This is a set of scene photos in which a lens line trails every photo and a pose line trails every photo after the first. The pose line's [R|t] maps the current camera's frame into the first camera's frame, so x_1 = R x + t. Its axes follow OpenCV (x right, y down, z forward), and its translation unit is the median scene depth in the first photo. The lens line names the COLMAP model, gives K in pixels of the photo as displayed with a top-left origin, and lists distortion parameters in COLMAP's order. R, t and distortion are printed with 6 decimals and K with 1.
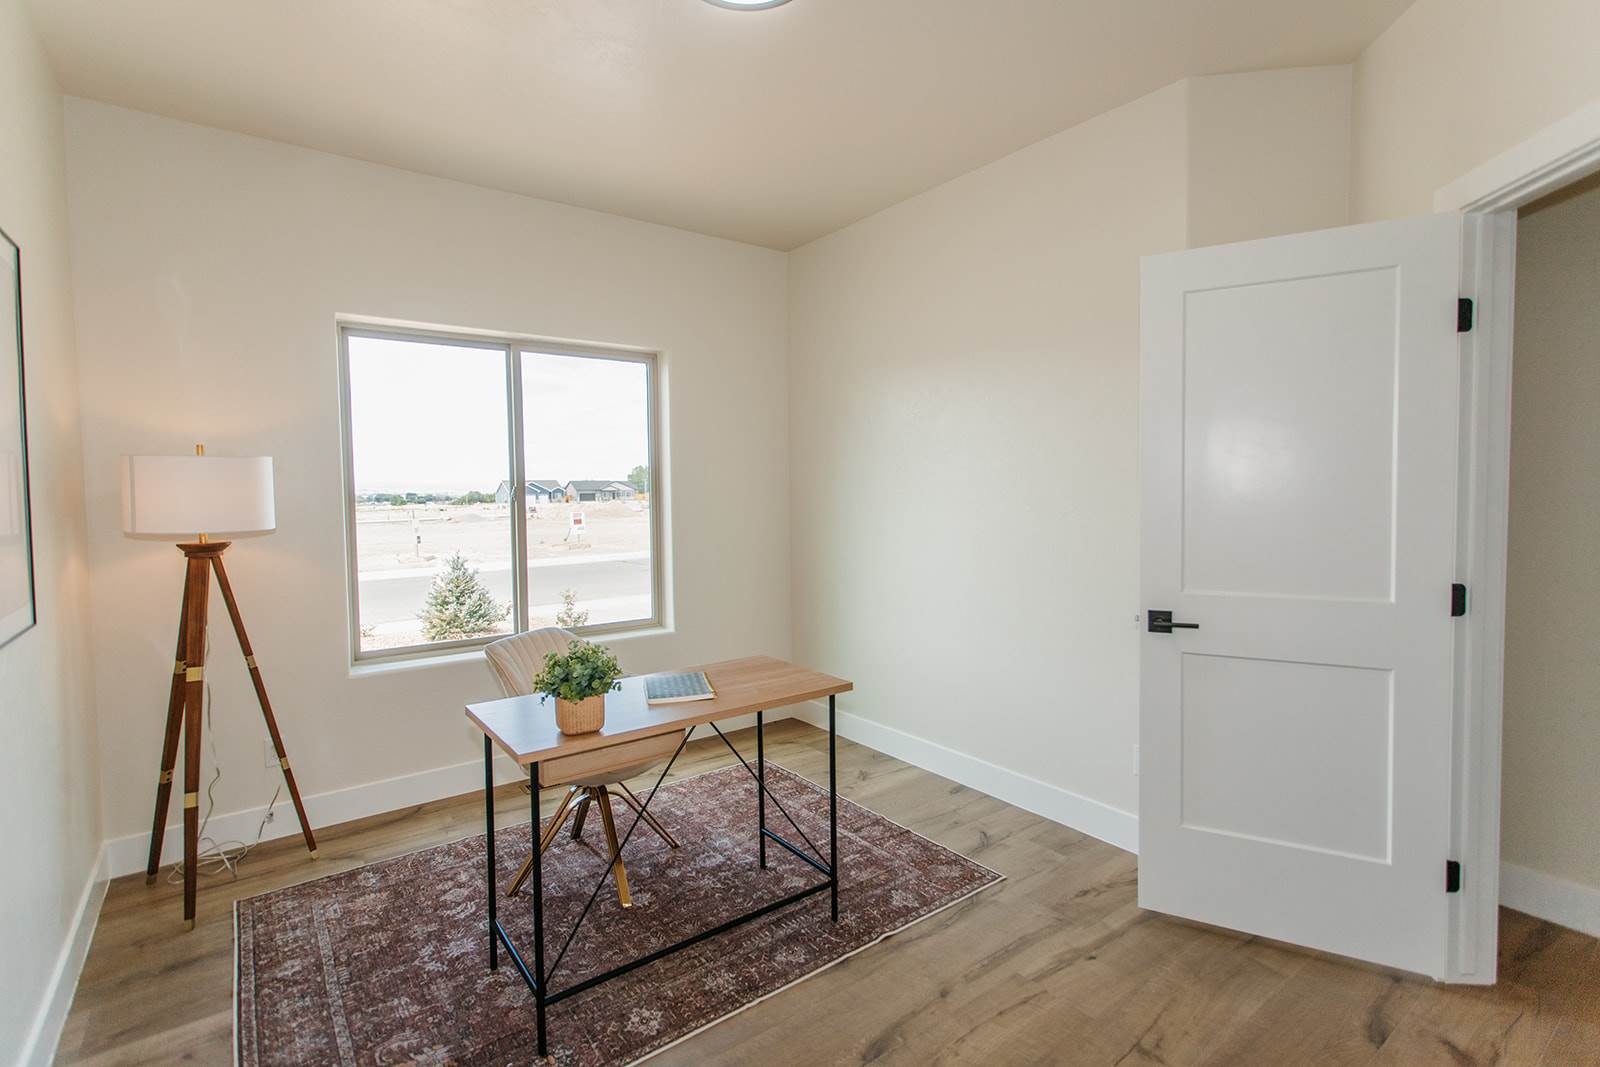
lens RADIAL K [[755.8, 0, 807.5], [0, 755.8, 520.8], [0, 0, 1]] dist [-0.002724, 0.000154]
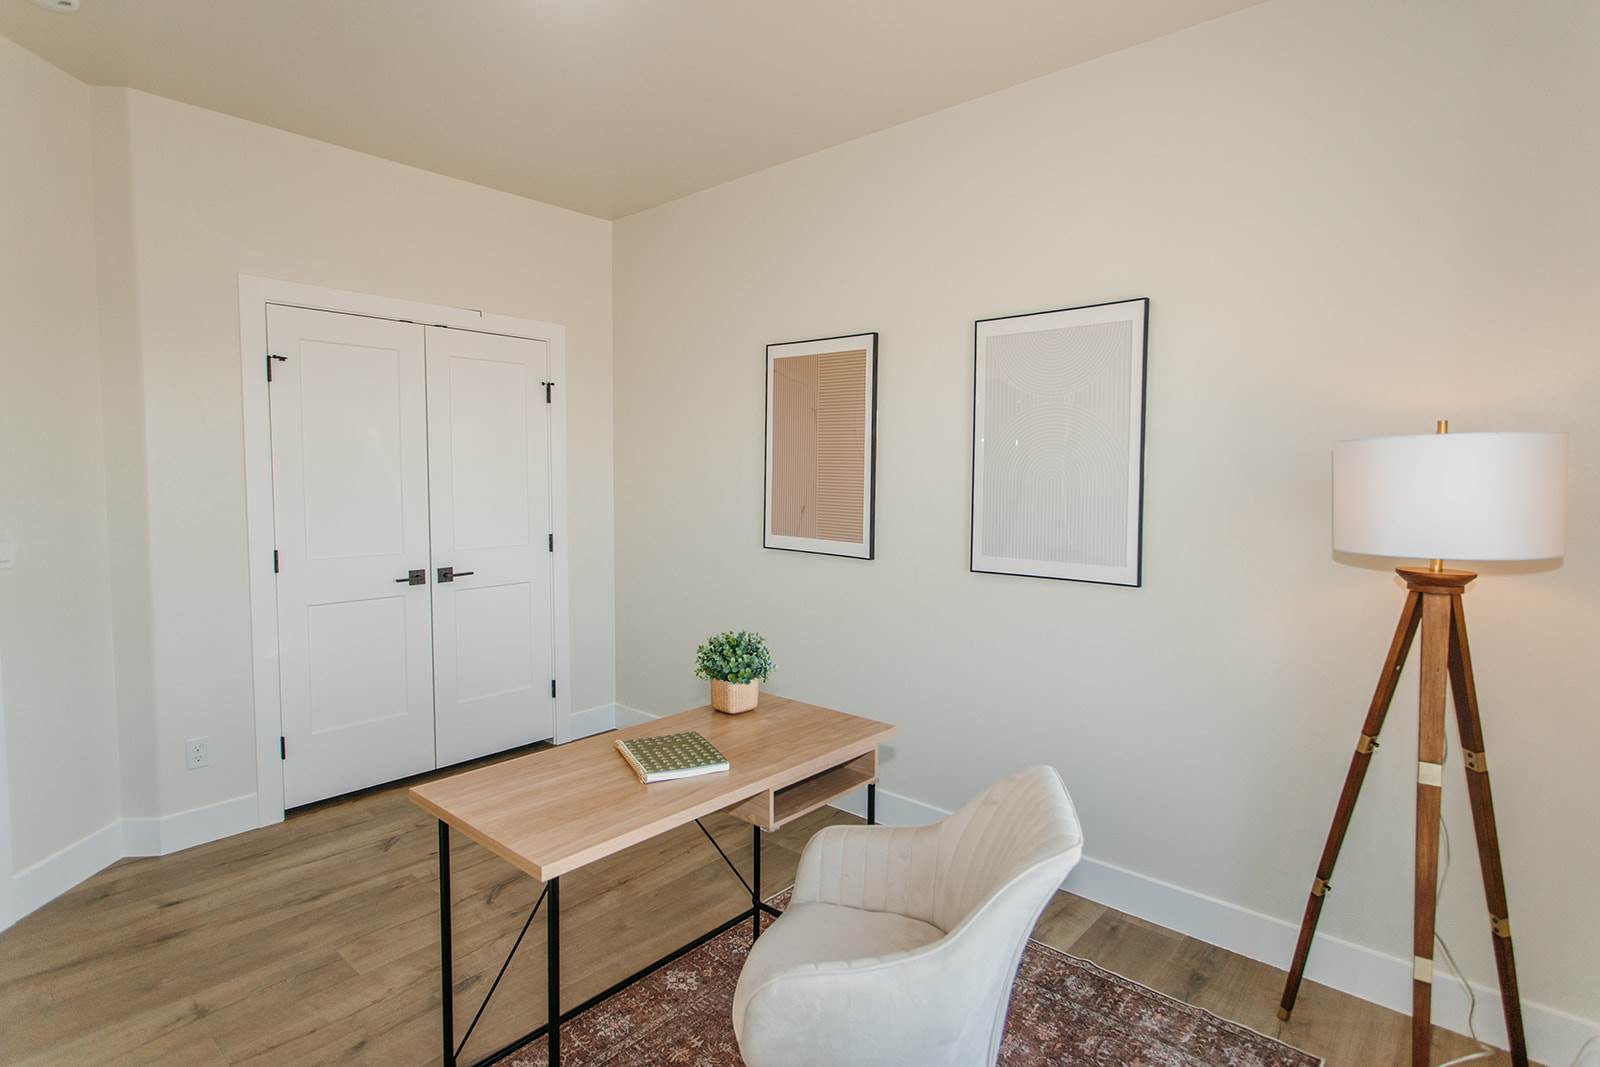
lens RADIAL K [[755.8, 0, 807.5], [0, 755.8, 520.8], [0, 0, 1]] dist [-0.002724, 0.000154]
pose [[-0.975496, 0.018980, -0.219198, -0.150309], [-0.004682, 0.994256, 0.106927, -0.099671], [0.219968, 0.105333, -0.969804, 1.817793]]
